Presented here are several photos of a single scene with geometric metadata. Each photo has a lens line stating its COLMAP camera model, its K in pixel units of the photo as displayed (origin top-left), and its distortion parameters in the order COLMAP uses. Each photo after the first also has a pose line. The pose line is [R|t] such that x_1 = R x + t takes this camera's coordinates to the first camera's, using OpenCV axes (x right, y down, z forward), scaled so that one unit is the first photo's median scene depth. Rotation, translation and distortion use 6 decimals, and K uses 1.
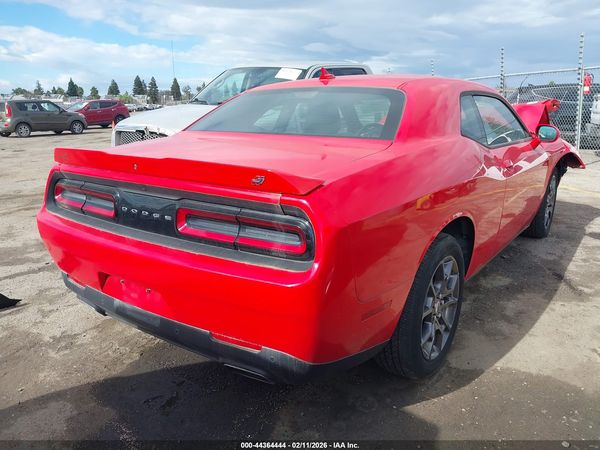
lens RADIAL K [[468.5, 0, 301.2], [0, 468.5, 240.2], [0, 0, 1]] dist [-0.014037, 0.007585]
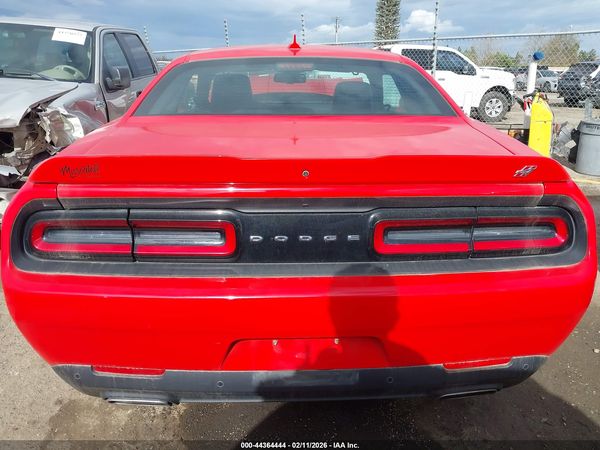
lens RADIAL K [[461.3, 0, 299.3], [0, 461.3, 234.4], [0, 0, 1]] dist [0.085768, -0.177130]
pose [[0.788719, -0.192083, 0.583975, -0.710434], [0.162852, 0.981279, 0.102817, -0.129221], [-0.592791, 0.014008, 0.805234, 0.425118]]
